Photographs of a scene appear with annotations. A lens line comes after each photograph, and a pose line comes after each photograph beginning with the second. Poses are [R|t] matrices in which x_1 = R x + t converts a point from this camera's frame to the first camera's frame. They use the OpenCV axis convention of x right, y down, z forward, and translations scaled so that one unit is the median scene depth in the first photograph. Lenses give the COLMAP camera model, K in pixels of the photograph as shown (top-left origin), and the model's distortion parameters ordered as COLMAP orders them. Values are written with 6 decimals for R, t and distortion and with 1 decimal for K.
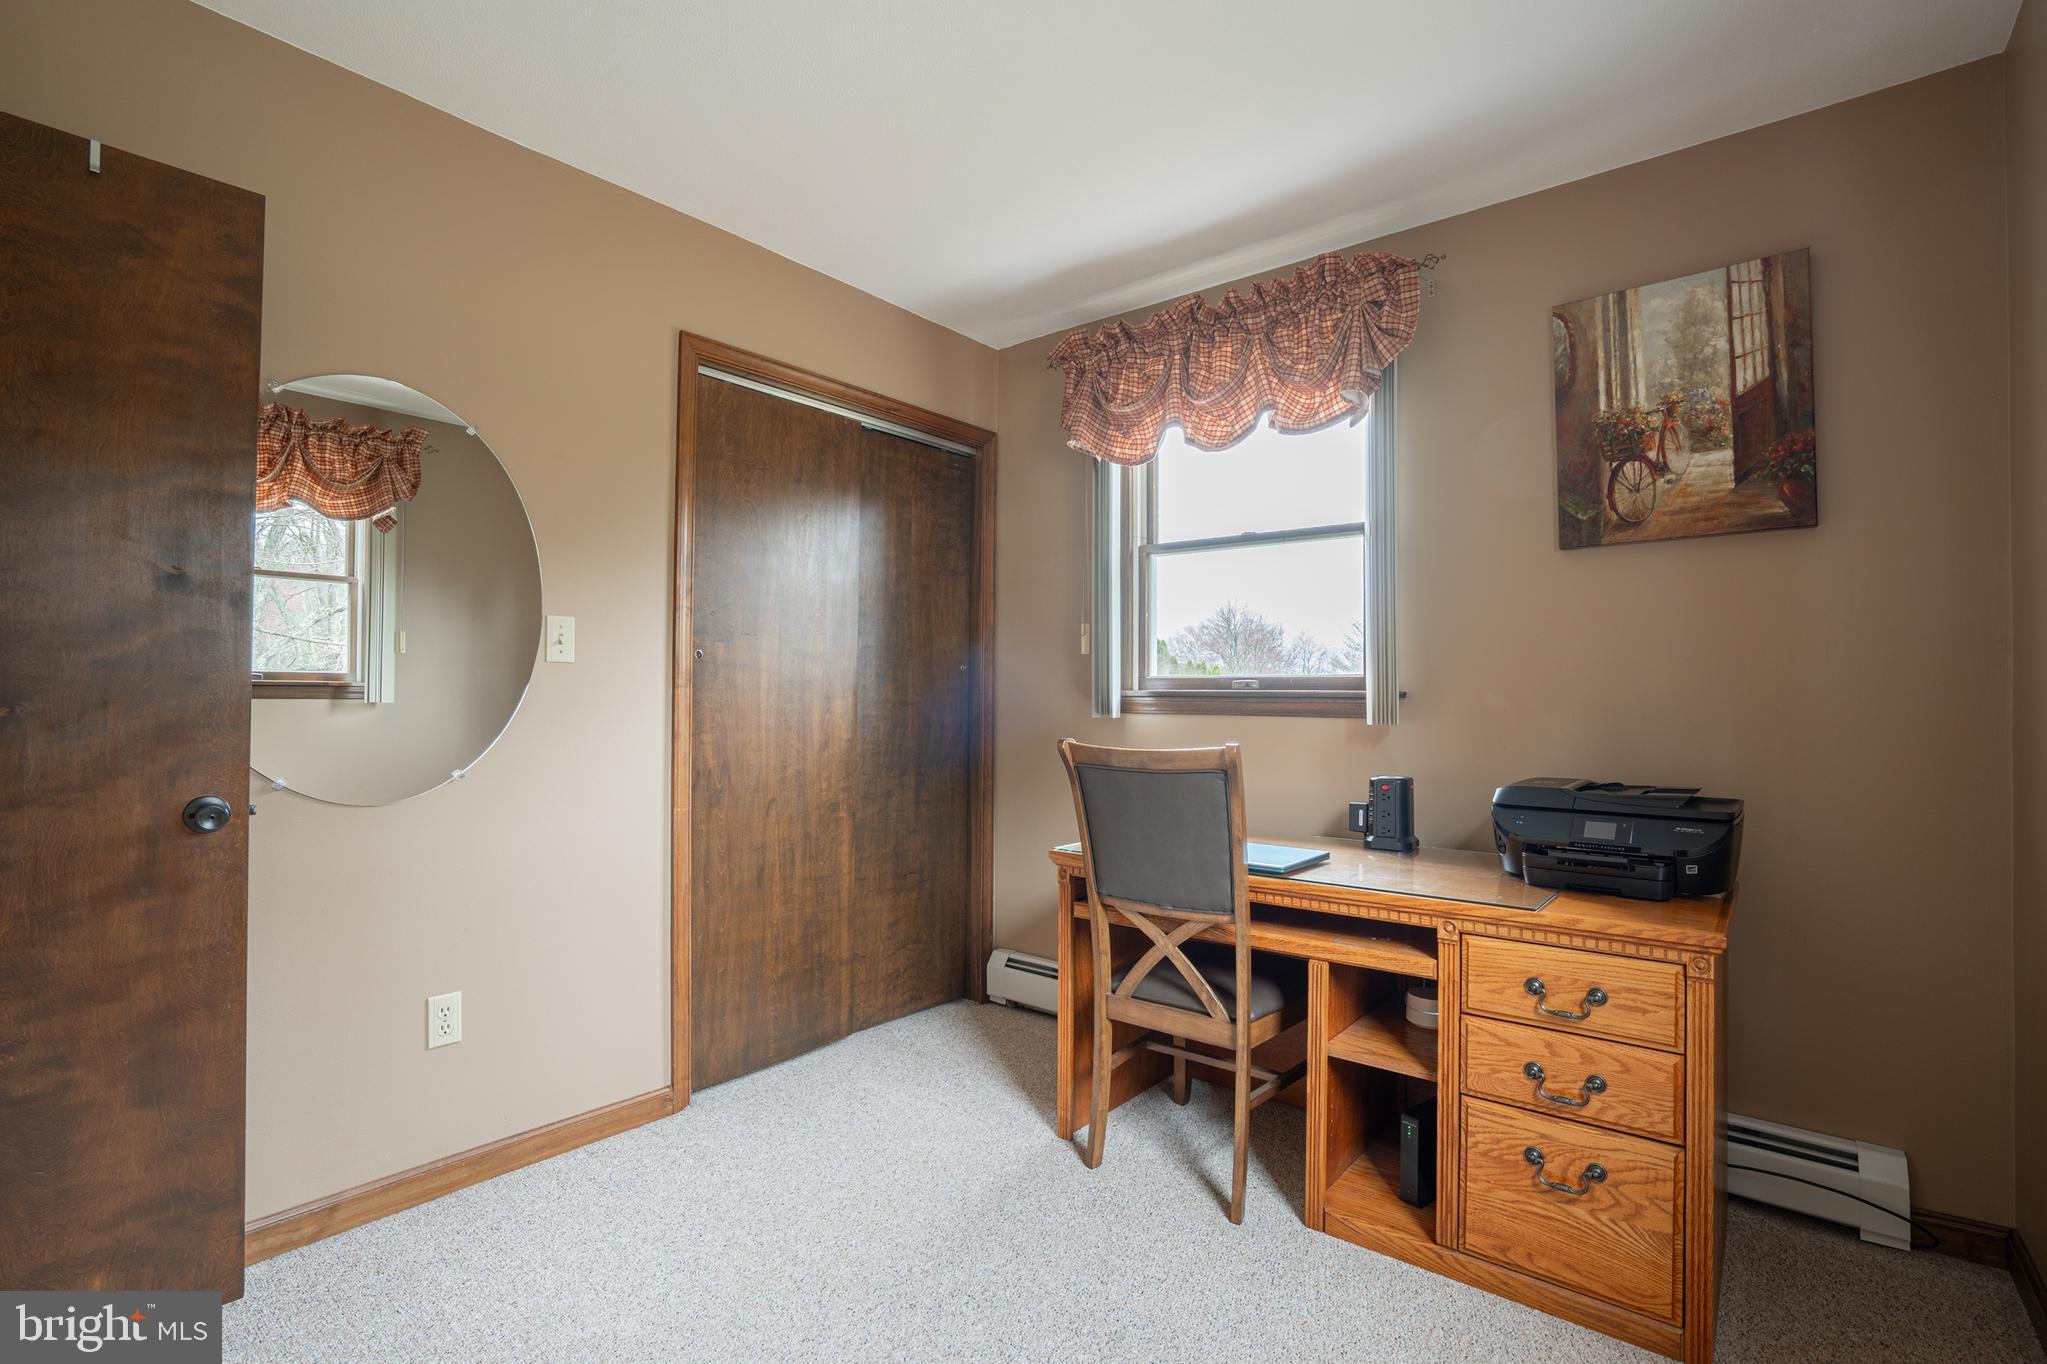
lens RADIAL K [[943.5, 0, 1028.3], [0, 943.5, 692.4], [0, 0, 1]] dist [-0.020818, 0.003120]
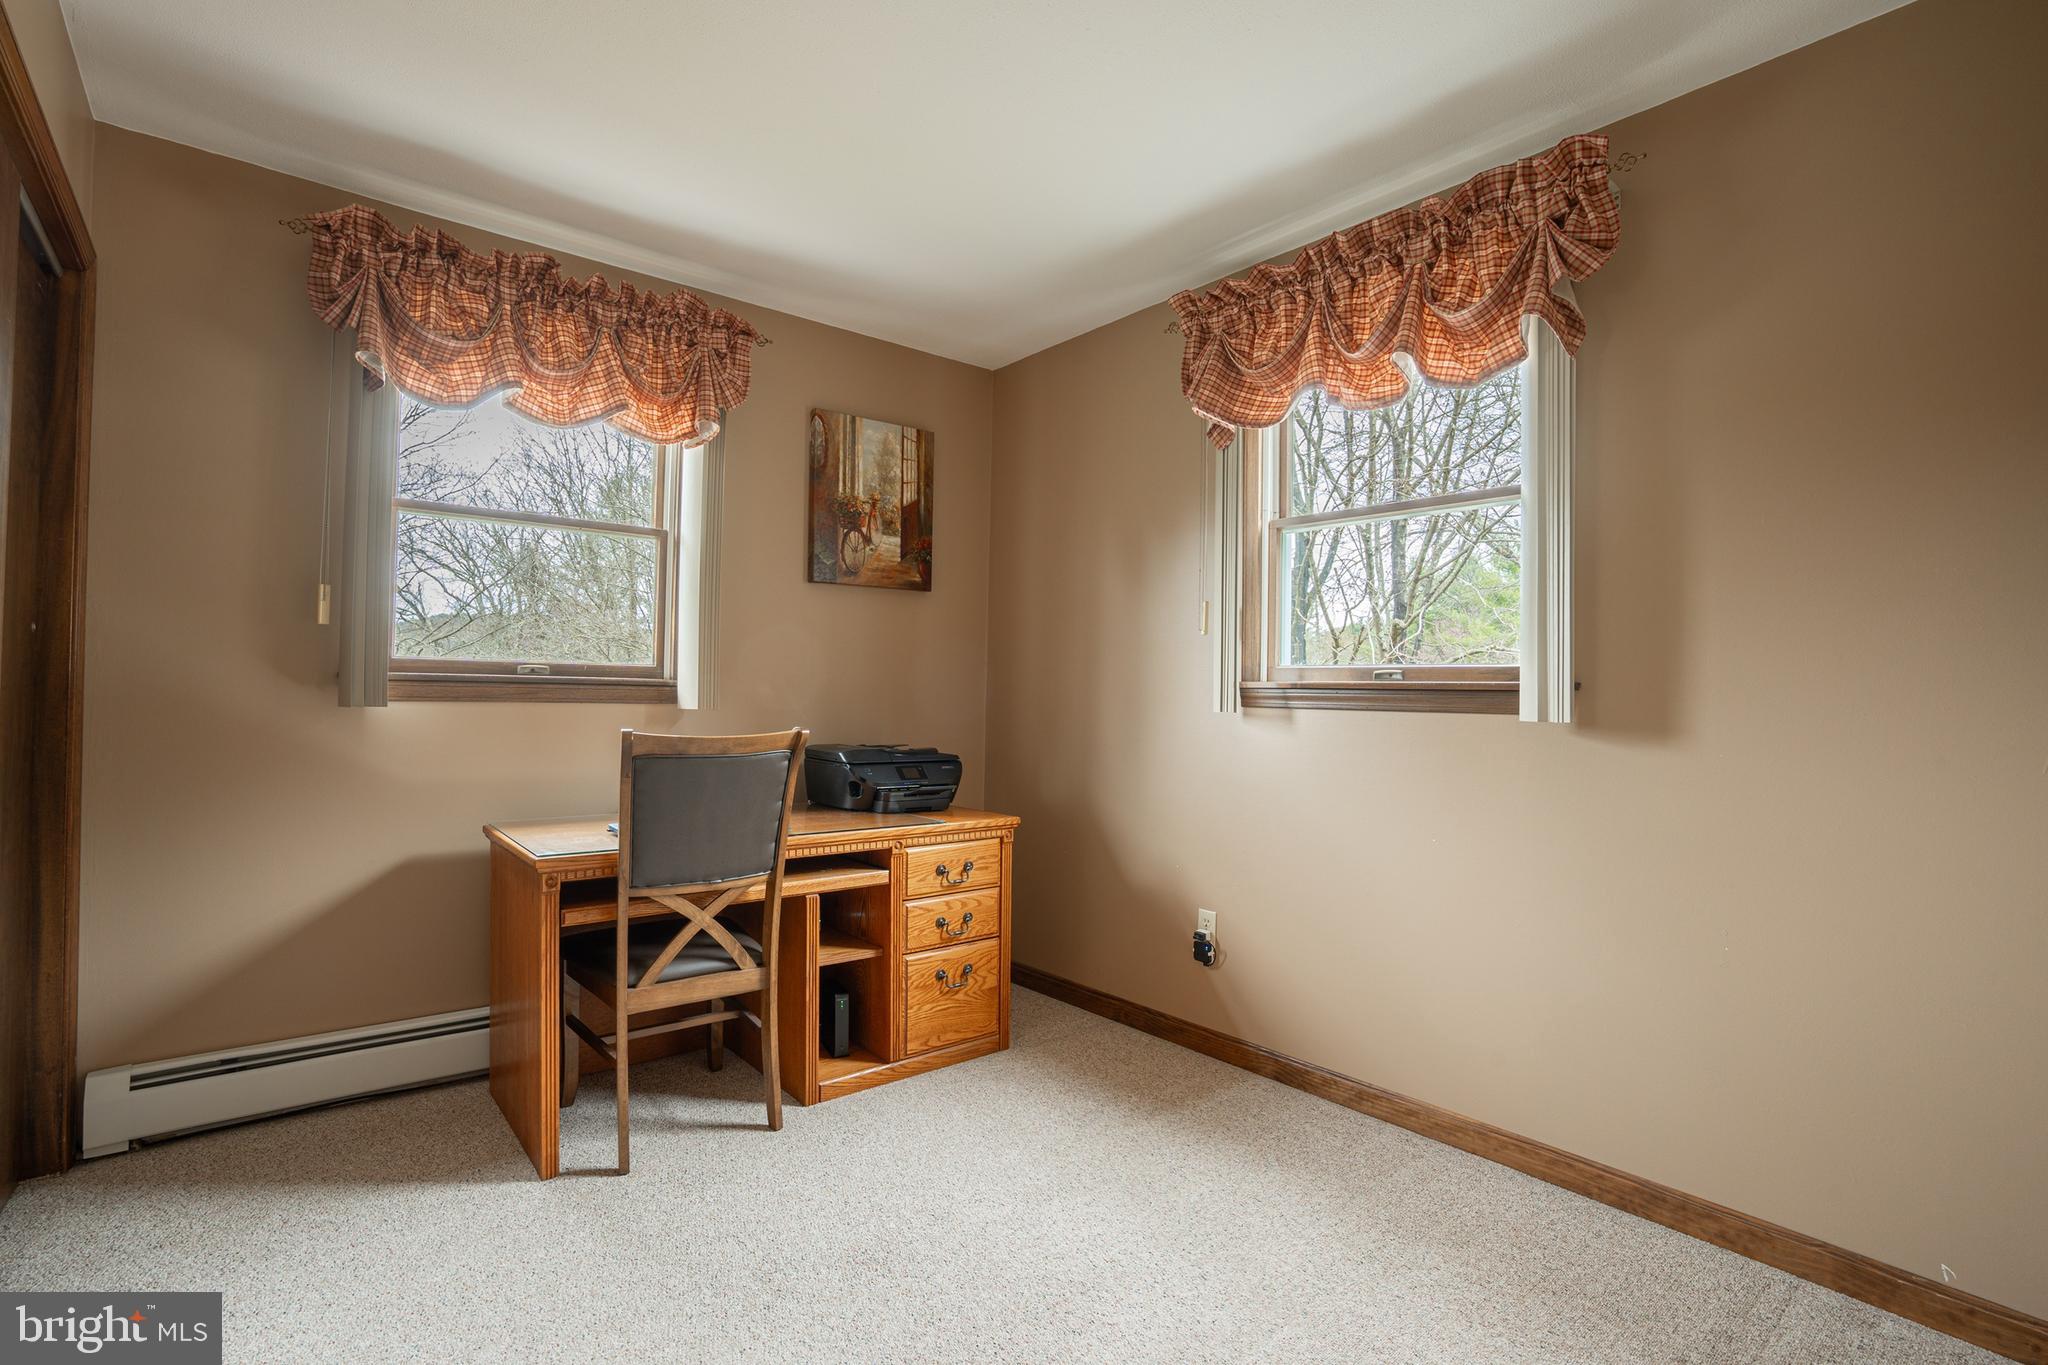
lens RADIAL K [[943.9, 0, 1026.1], [0, 943.9, 686.2], [0, 0, 1]] dist [-0.020818, 0.003120]
pose [[0.213773, 0.000153, 0.976883, -0.827736], [-0.025240, 0.999667, 0.005367, -0.013029], [-0.976557, -0.025804, 0.213705, 0.420613]]
